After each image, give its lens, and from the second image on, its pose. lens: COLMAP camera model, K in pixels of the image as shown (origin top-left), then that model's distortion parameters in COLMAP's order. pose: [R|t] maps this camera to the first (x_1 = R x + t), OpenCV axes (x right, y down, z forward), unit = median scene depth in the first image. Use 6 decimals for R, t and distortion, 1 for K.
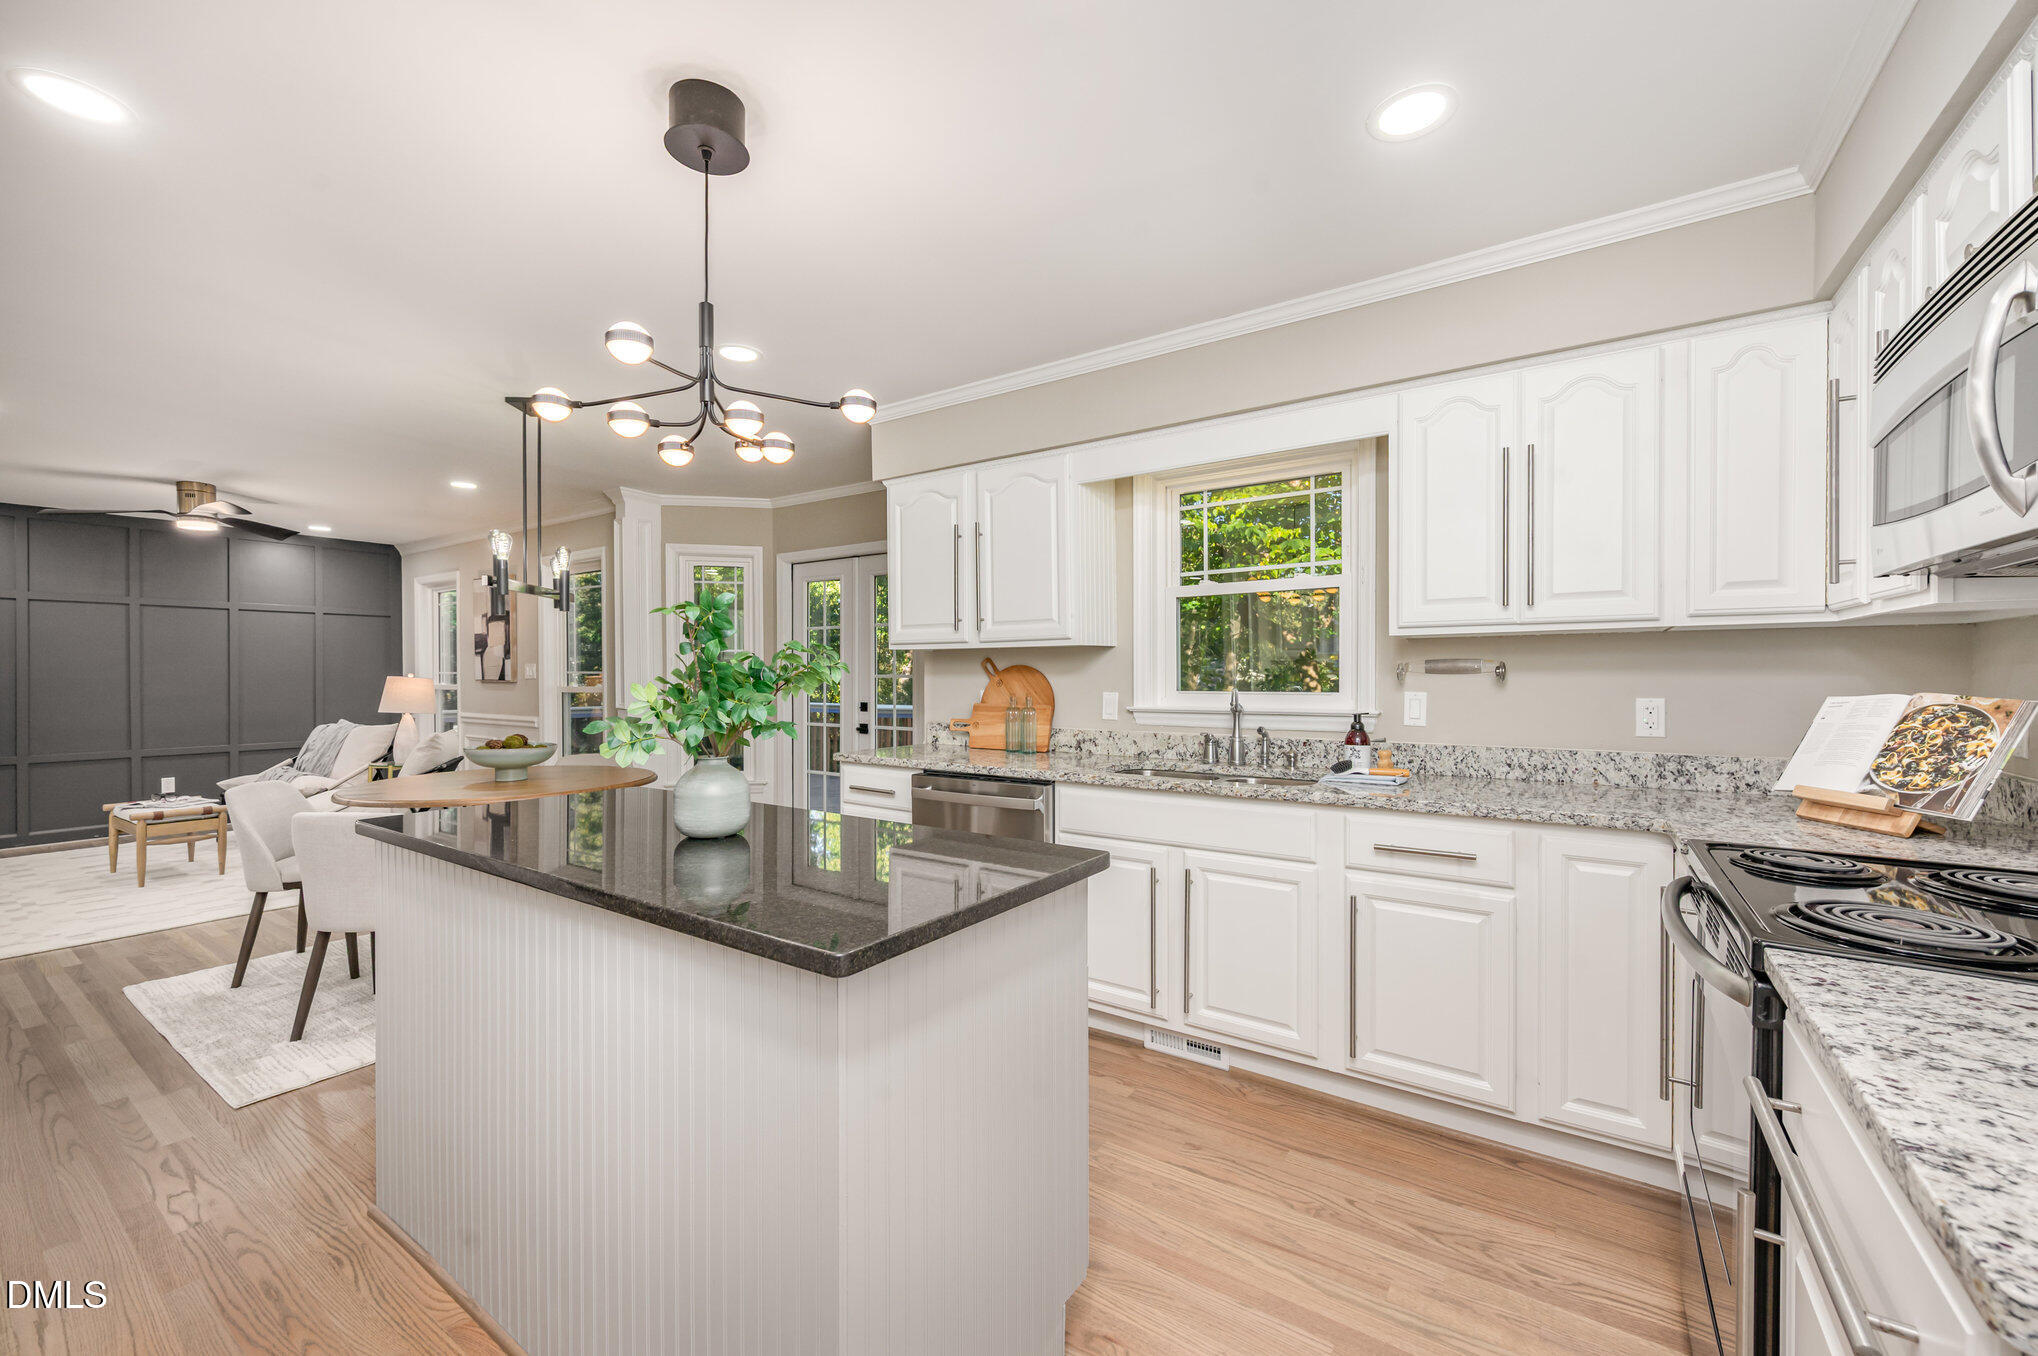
lens RADIAL K [[808.6, 0, 1017.5], [0, 808.6, 678.1], [0, 0, 1]] dist [0.001047, 0.000229]
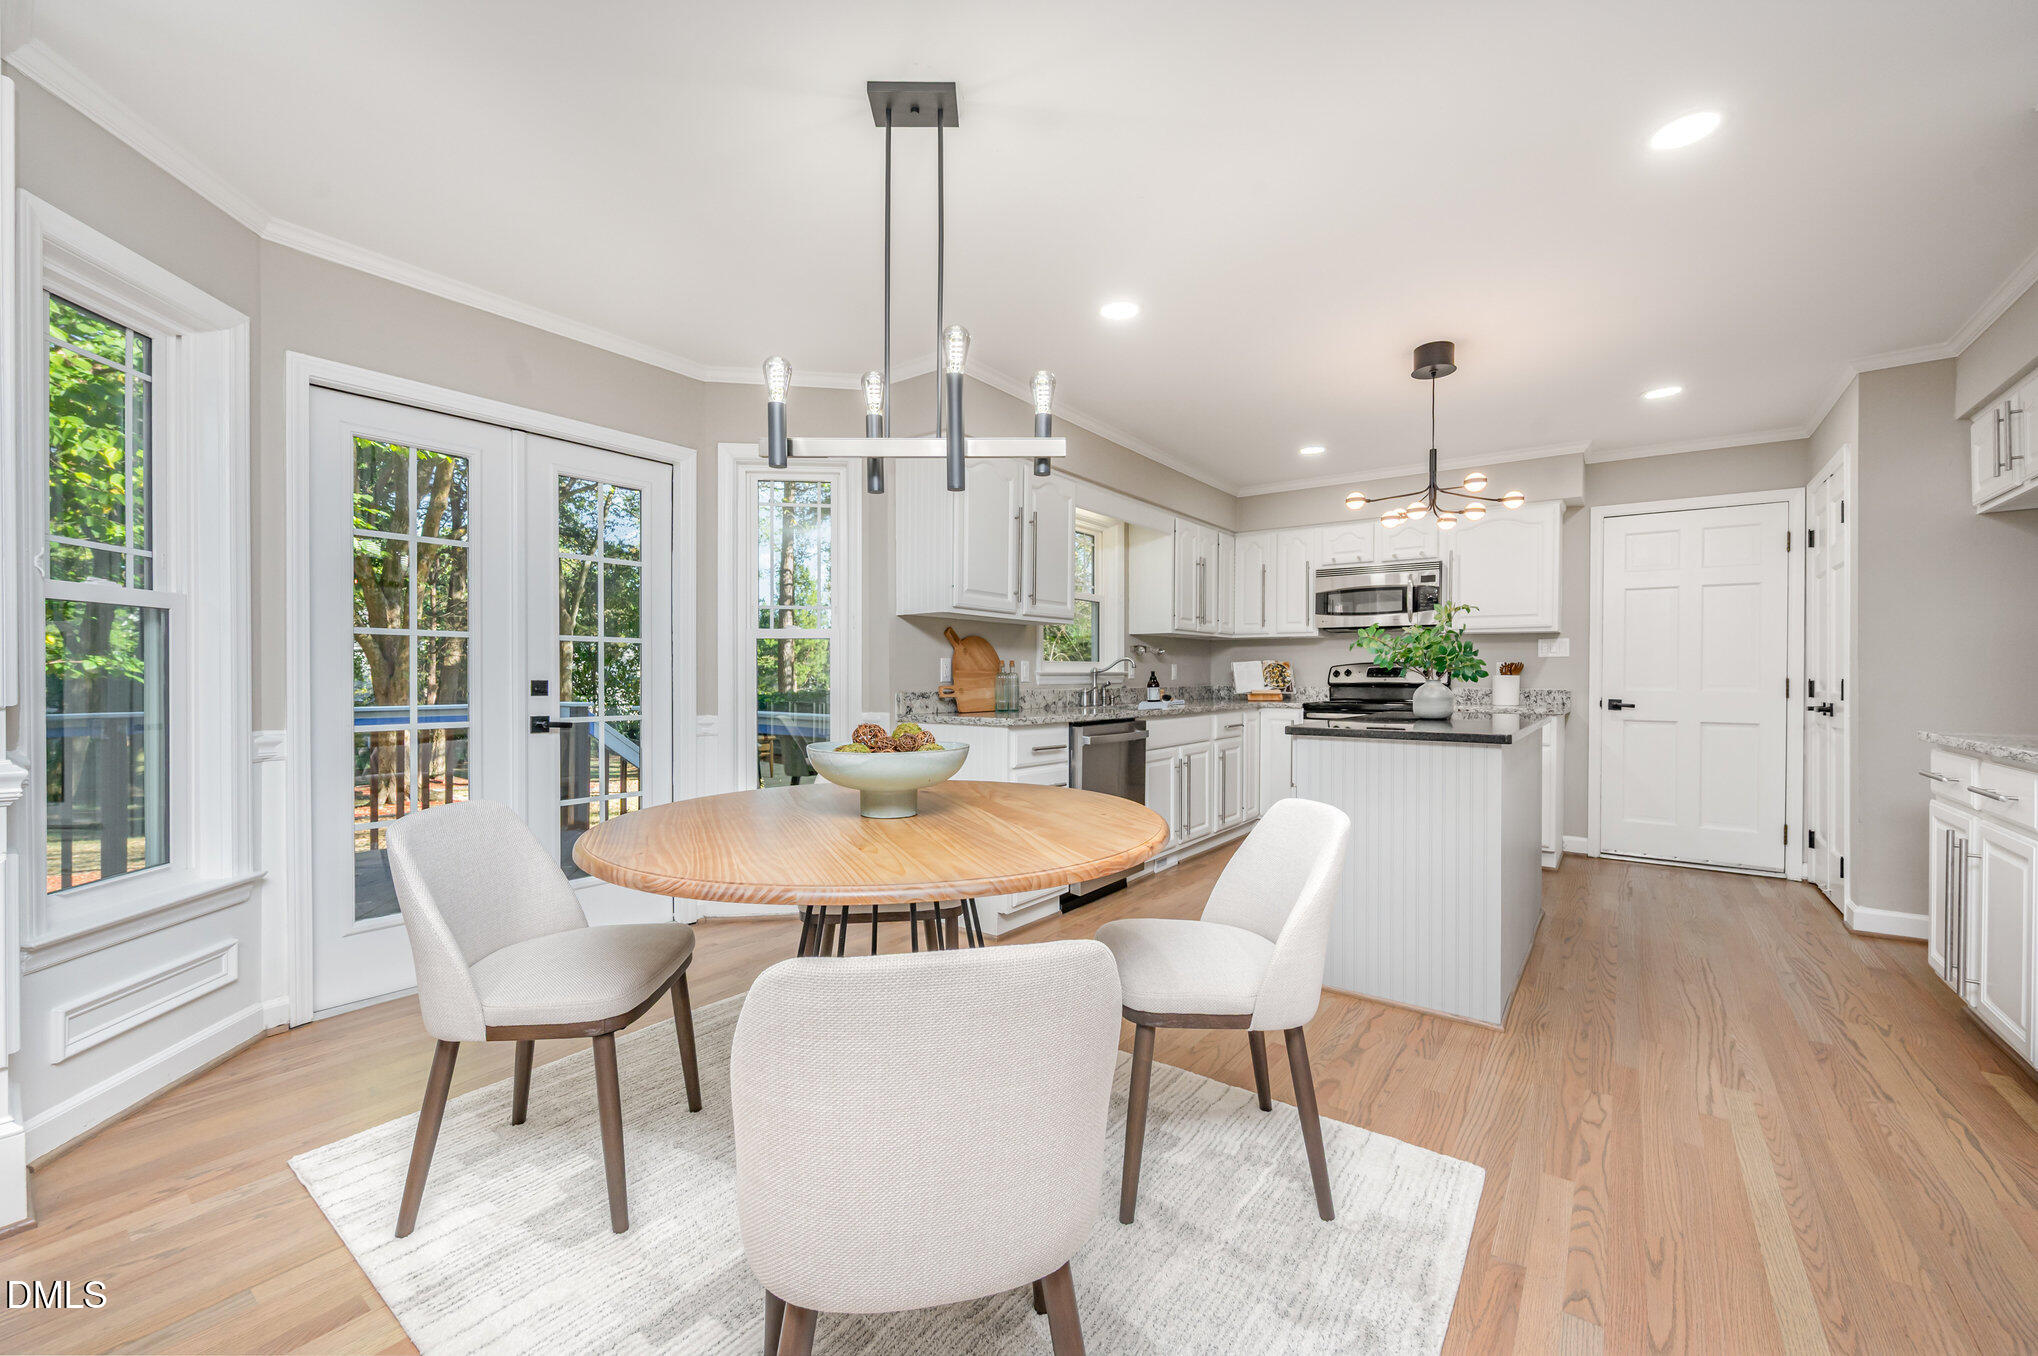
lens RADIAL K [[808.6, 0, 1017.5], [0, 808.6, 678.1], [0, 0, 1]] dist [0.001047, 0.000229]
pose [[0.038702, 0.000638, 0.999251, -1.373793], [0.004148, 0.999991, -0.000799, 0.053971], [-0.999242, 0.004176, 0.038699, 1.117578]]
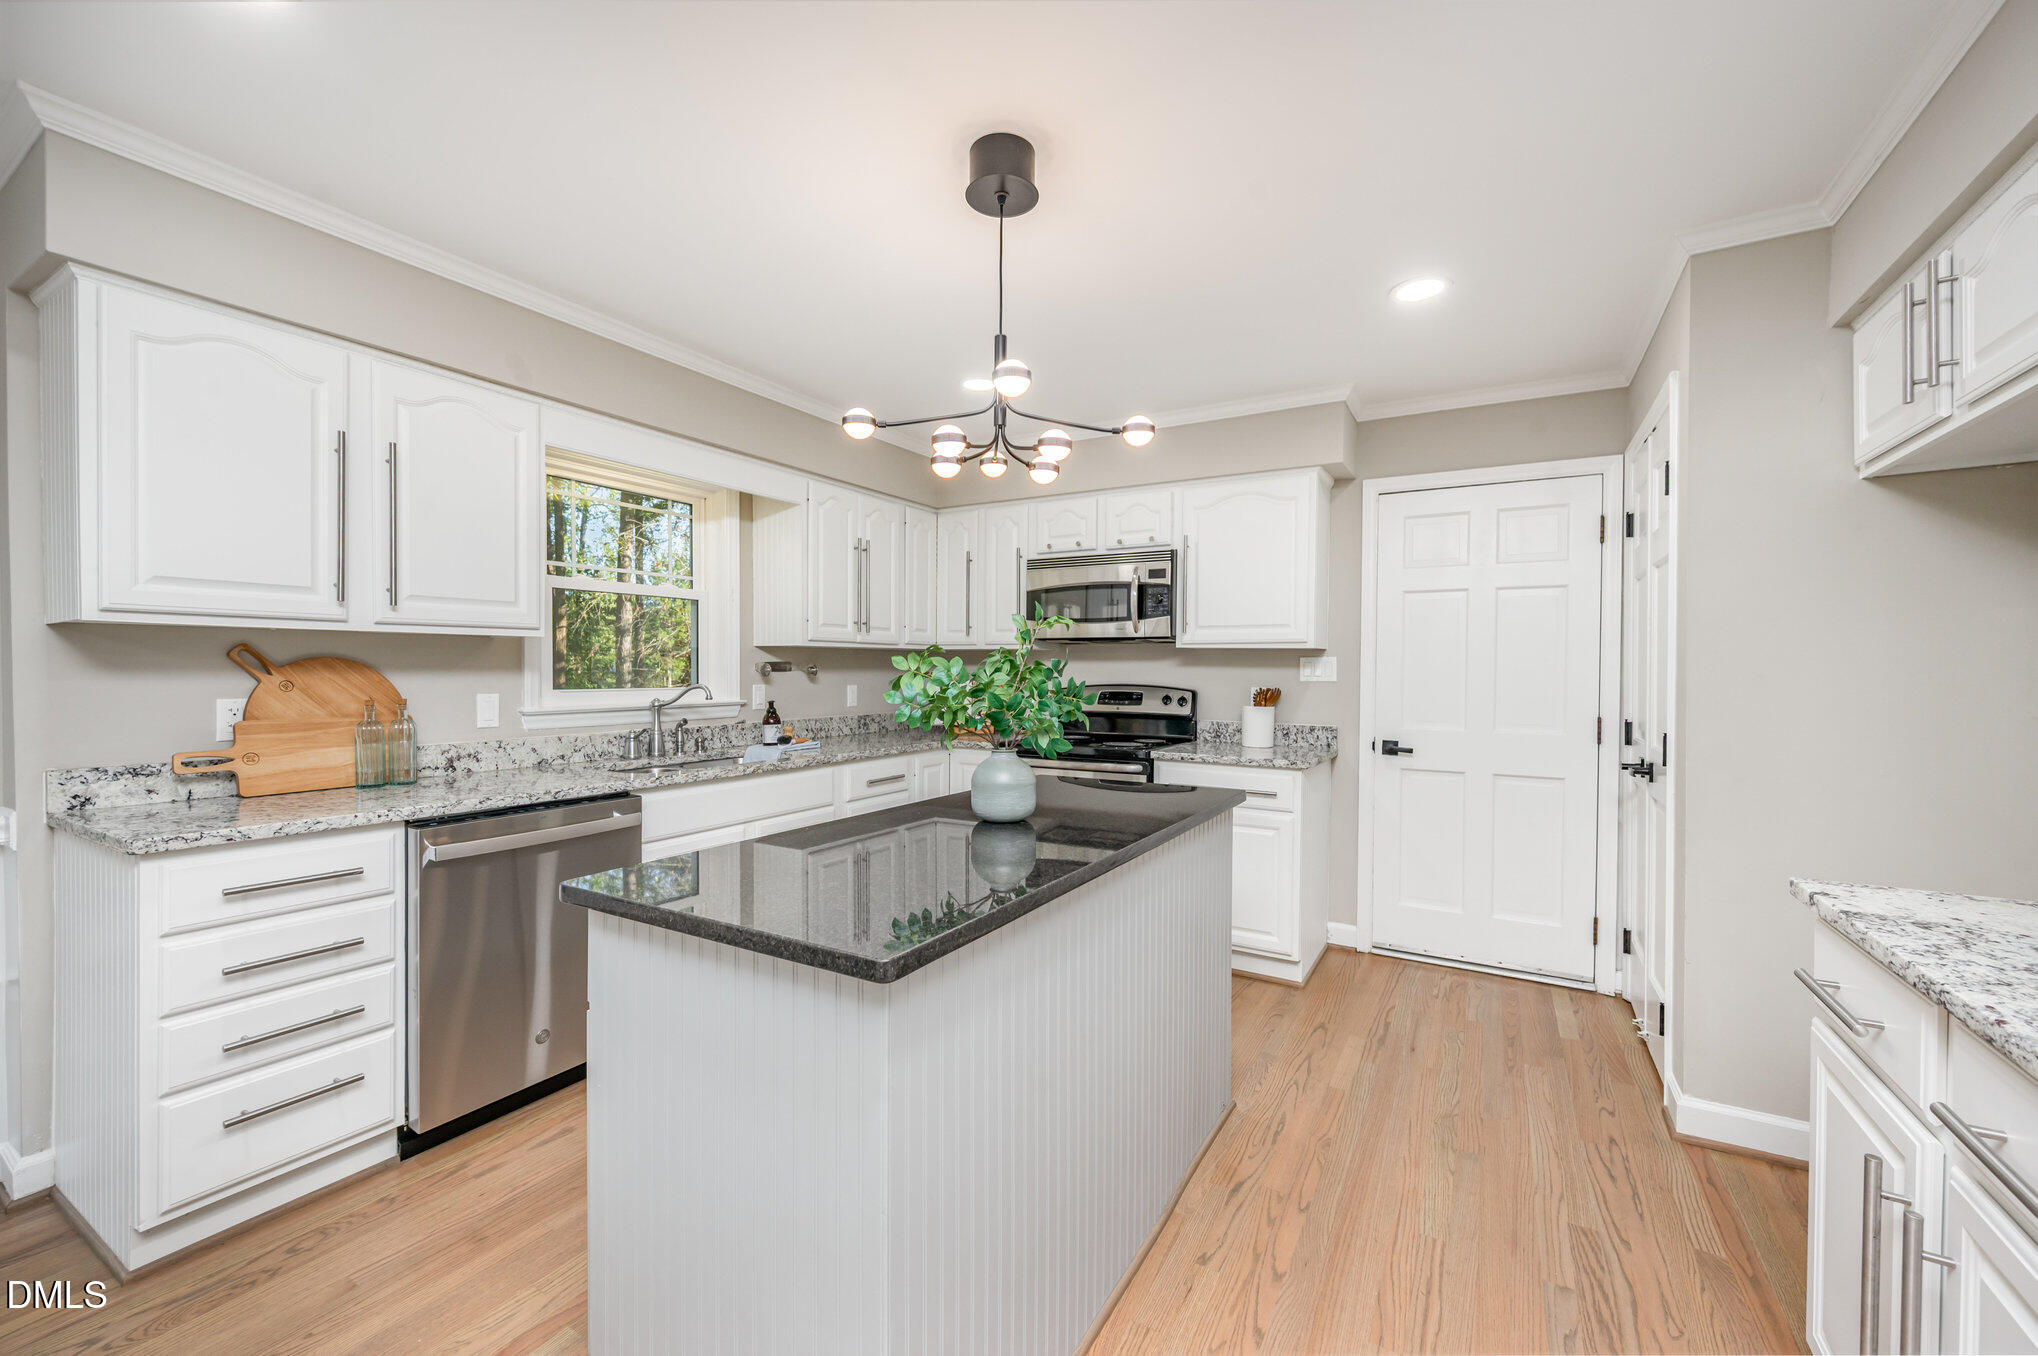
lens RADIAL K [[808.6, 0, 1017.5], [0, 808.6, 678.1], [0, 0, 1]] dist [0.001047, 0.000229]
pose [[-0.072962, -0.007354, 0.997308, -0.853258], [0.002542, 0.999968, 0.007560, -0.003438], [-0.997331, 0.003087, -0.072941, 0.614793]]
